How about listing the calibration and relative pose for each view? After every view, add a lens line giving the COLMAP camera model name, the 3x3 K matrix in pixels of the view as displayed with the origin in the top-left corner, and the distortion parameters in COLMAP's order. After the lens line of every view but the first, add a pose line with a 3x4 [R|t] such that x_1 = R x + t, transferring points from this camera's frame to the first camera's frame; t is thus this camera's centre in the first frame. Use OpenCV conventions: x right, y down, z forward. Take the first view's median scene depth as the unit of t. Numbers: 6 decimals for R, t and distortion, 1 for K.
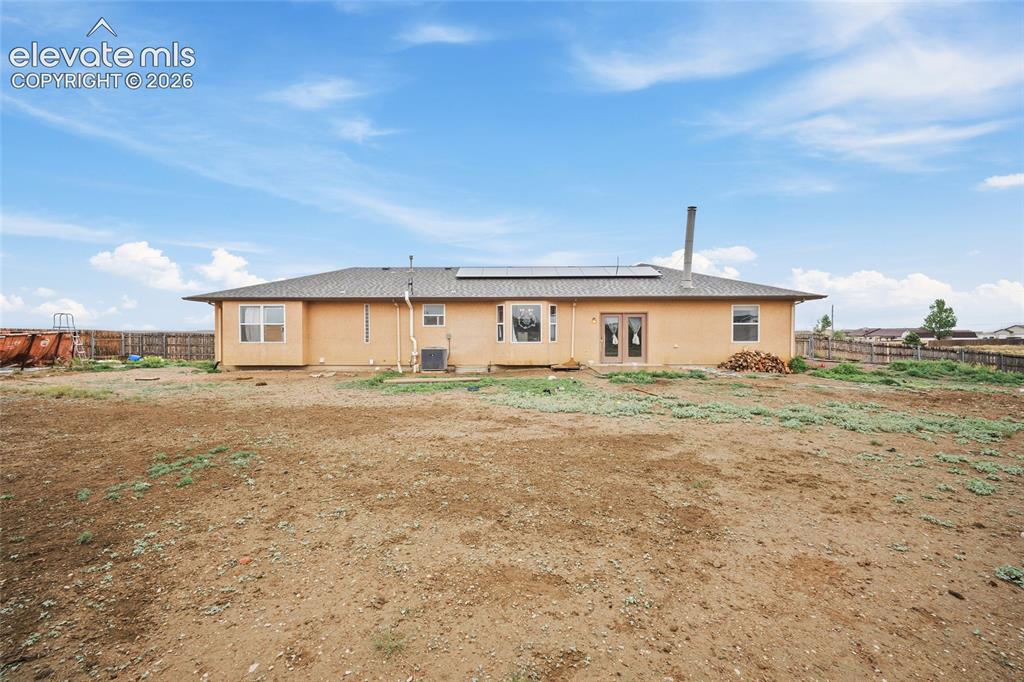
lens RADIAL K [[403.1, 0, 508.5], [0, 403.1, 335.2], [0, 0, 1]] dist [0.000415, -0.000104]
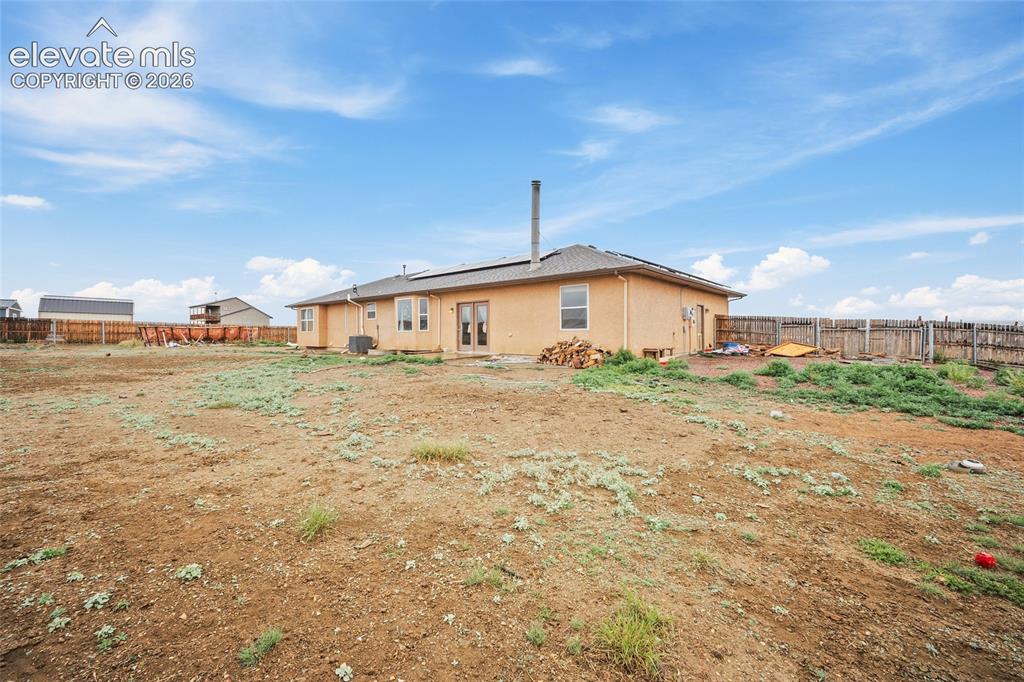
lens RADIAL K [[403.1, 0, 508.5], [0, 403.1, 335.2], [0, 0, 1]] dist [0.000415, -0.000104]
pose [[0.763692, 0.003023, -0.645573, 1.005789], [0.005145, 0.999929, 0.010770, 0.018010], [0.645560, -0.011546, 0.763623, 0.287315]]
